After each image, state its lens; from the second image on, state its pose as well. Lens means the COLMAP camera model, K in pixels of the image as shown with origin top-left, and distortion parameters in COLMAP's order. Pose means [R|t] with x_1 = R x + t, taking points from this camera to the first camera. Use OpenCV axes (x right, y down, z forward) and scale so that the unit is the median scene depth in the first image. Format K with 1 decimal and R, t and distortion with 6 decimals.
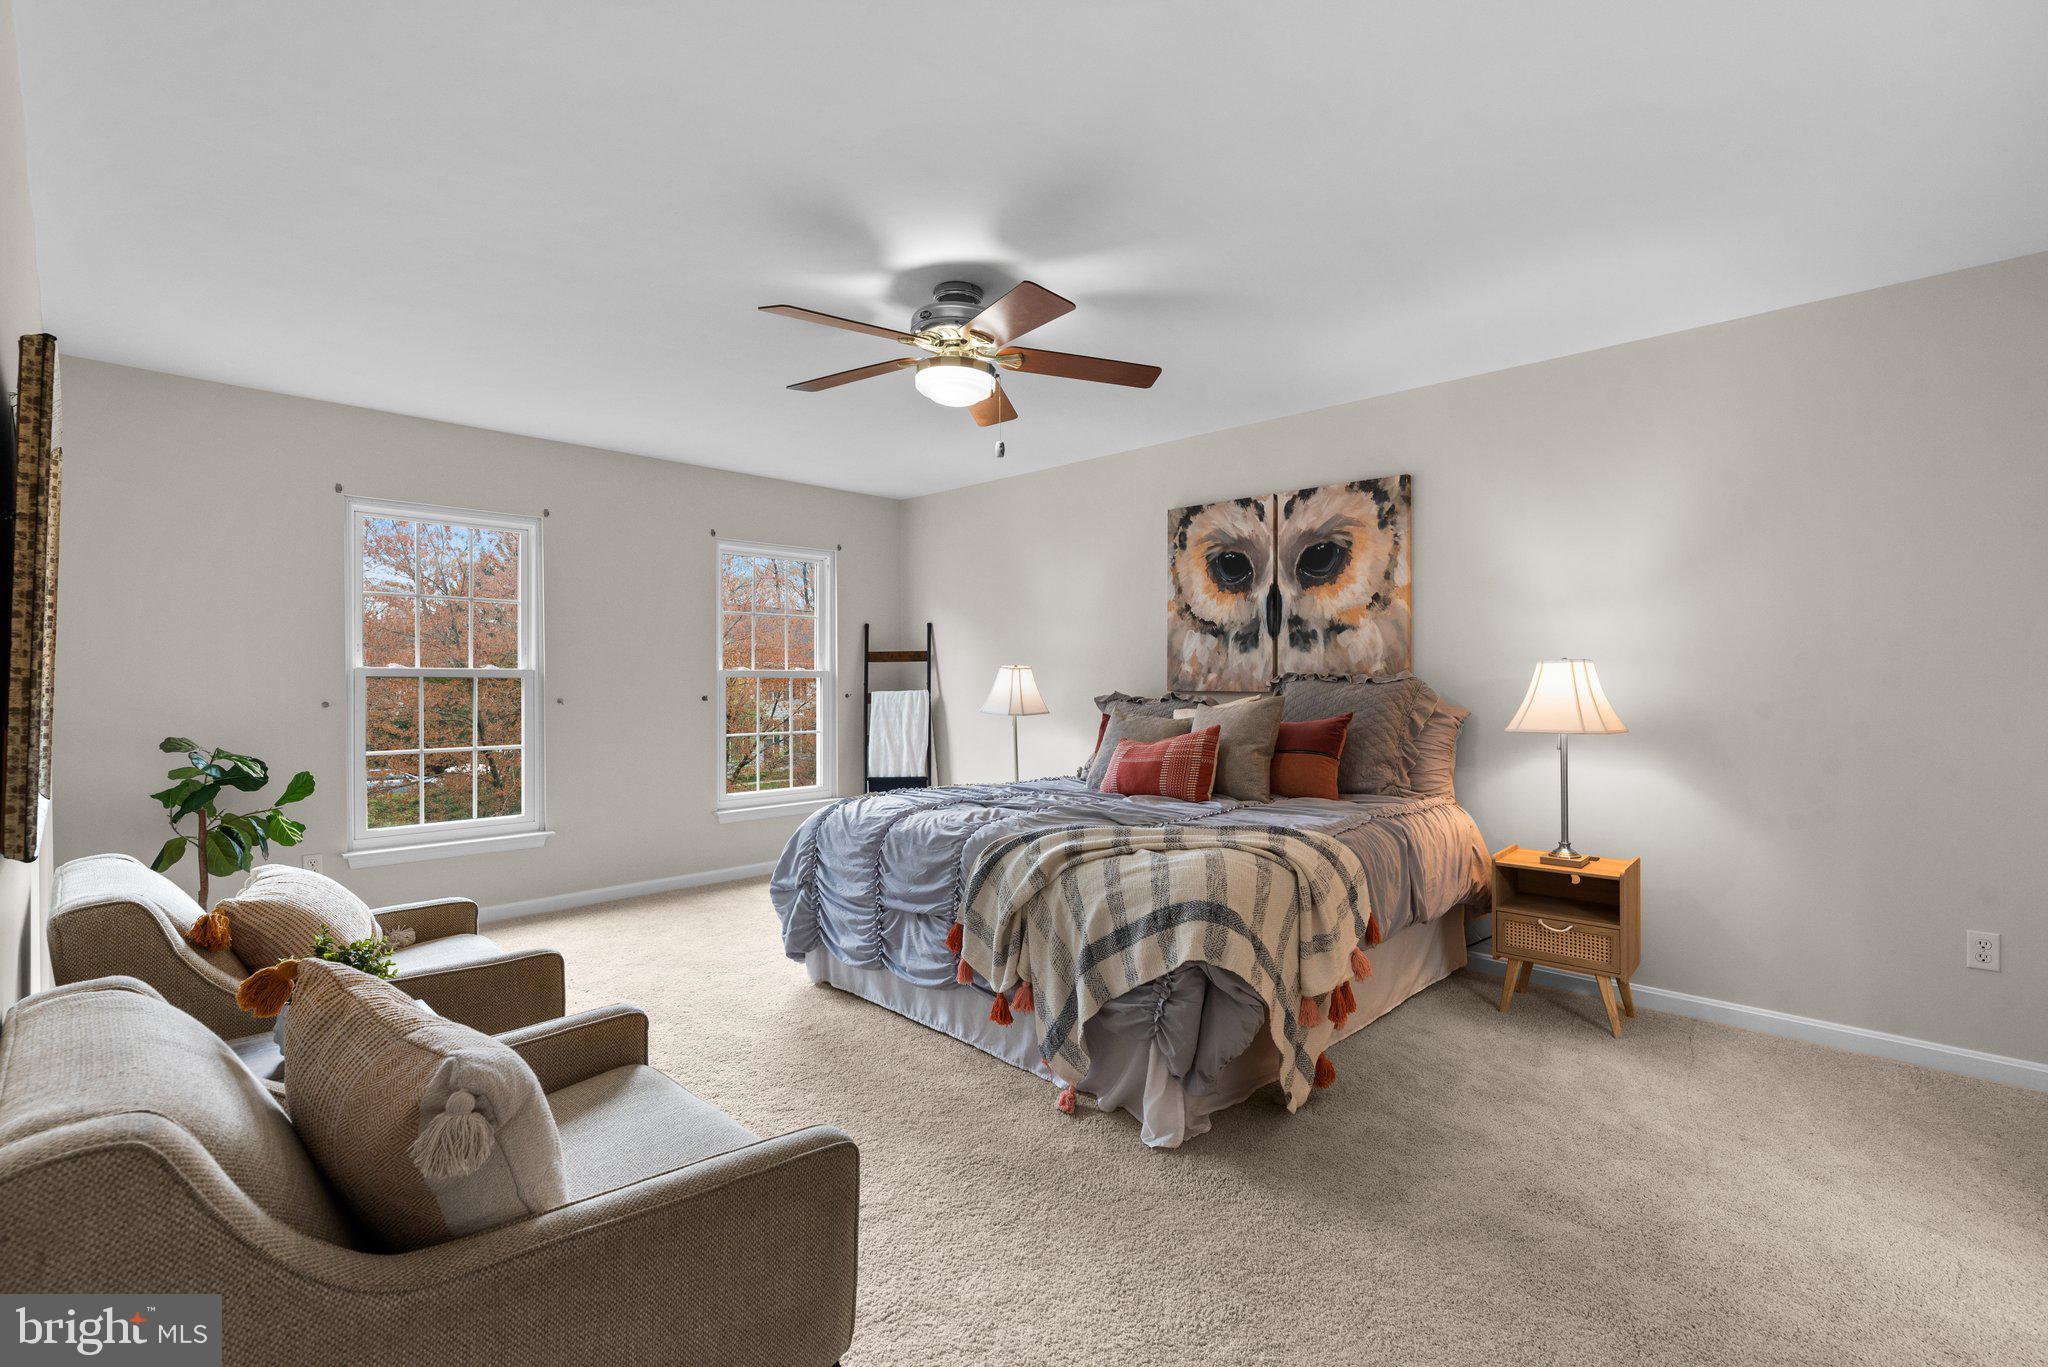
lens RADIAL K [[915.3, 0, 1022.1], [0, 915.3, 686.0], [0, 0, 1]] dist [0.002036, -0.000582]
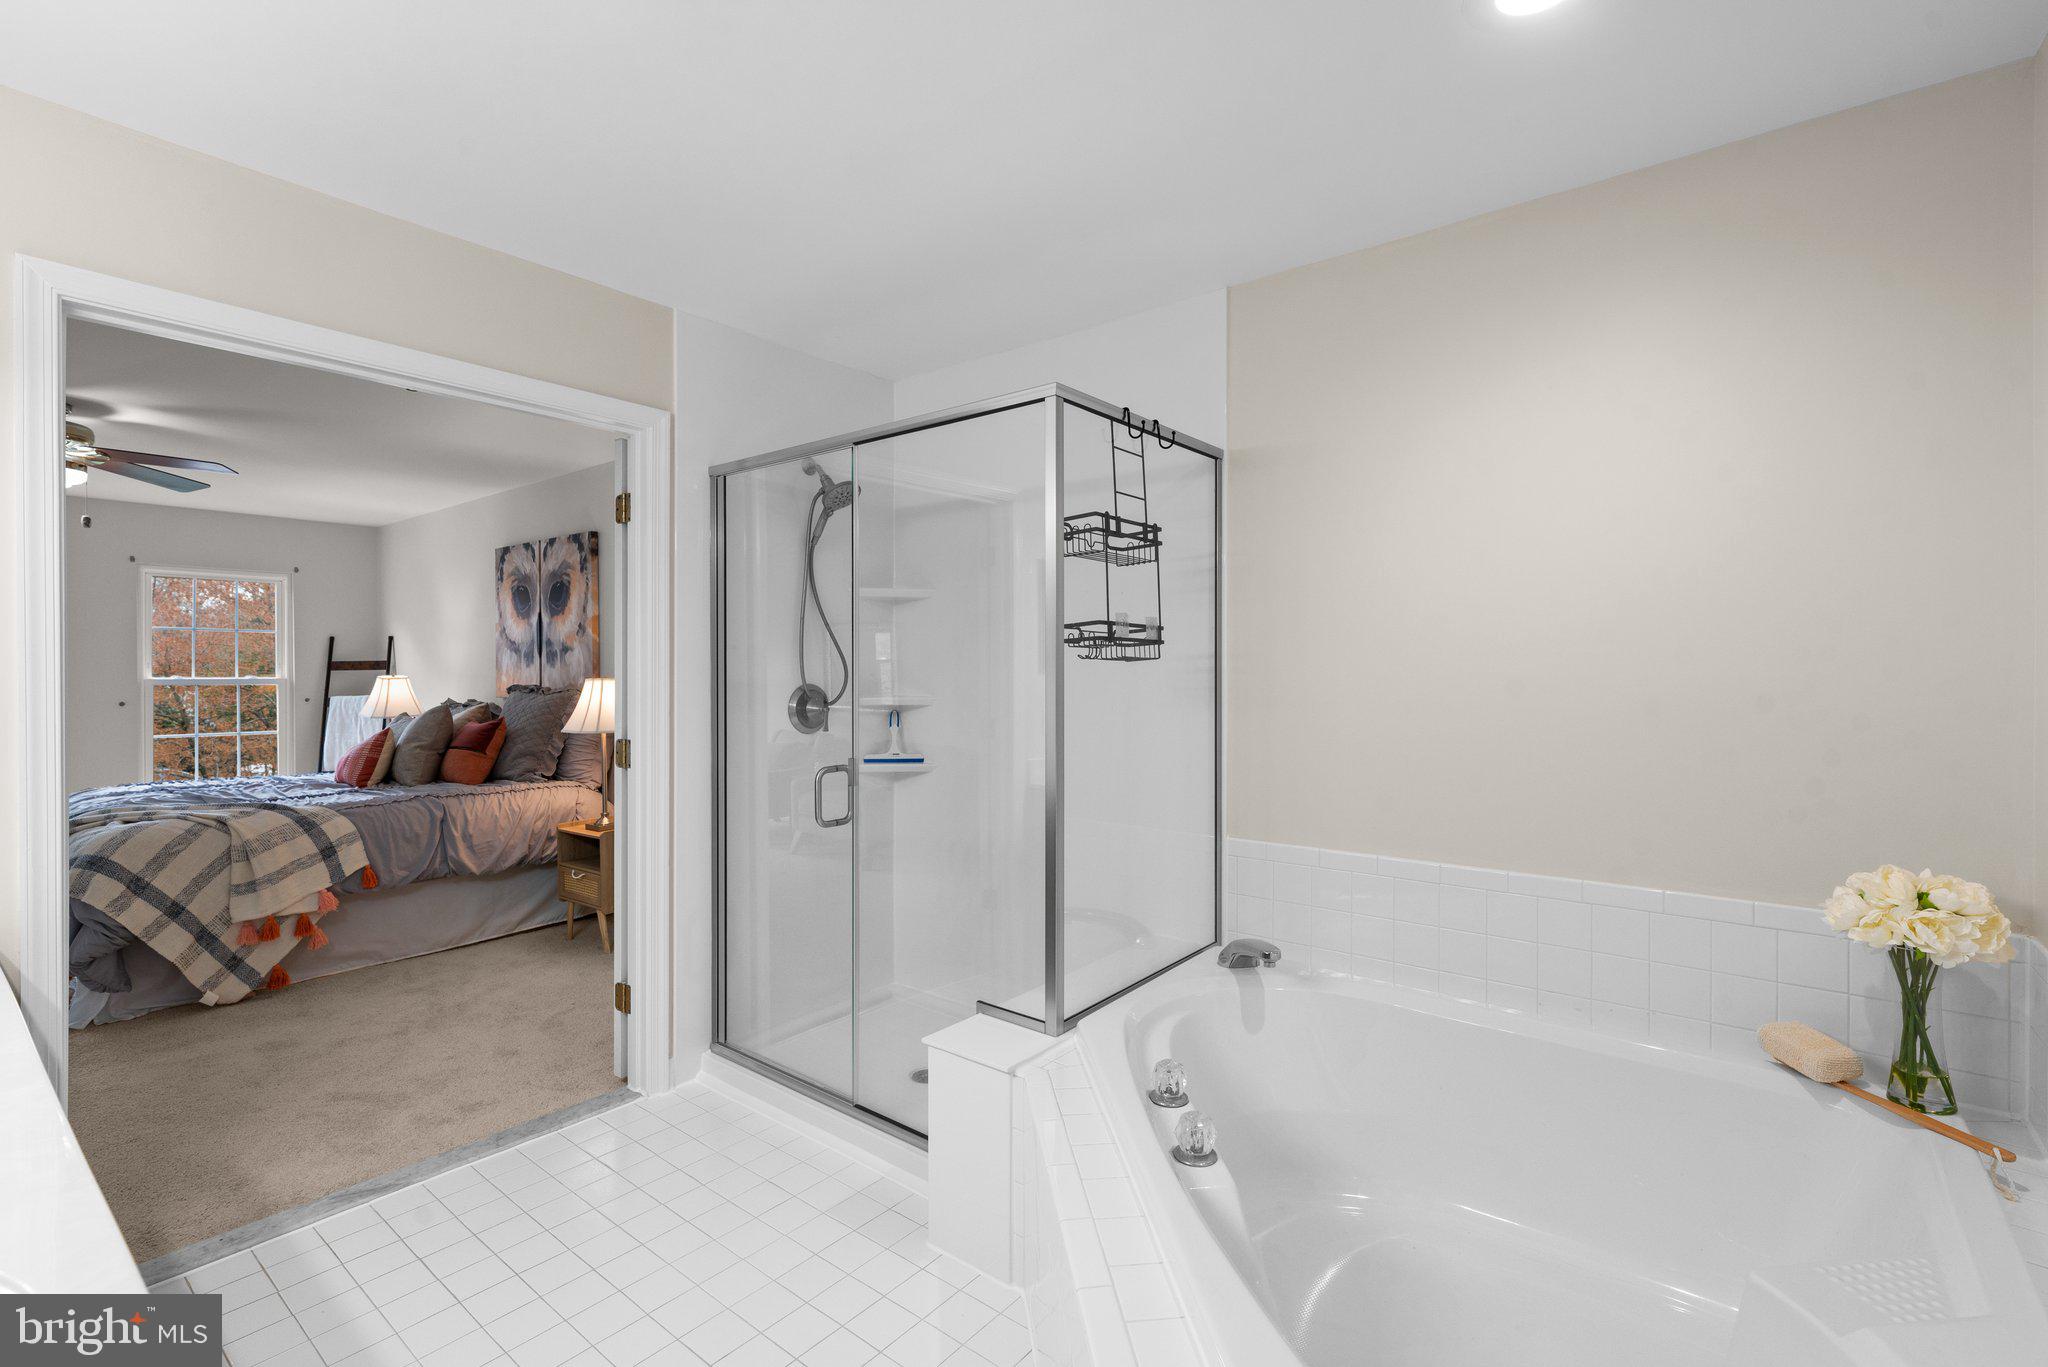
lens RADIAL K [[915.3, 0, 1031.2], [0, 915.3, 682.8], [0, 0, 1]] dist [0.002036, -0.000582]
pose [[0.995170, -0.001404, 0.098157, 0.825487], [0.001002, 0.999991, 0.004144, -0.020855], [-0.098162, -0.004025, 0.995162, -0.308548]]
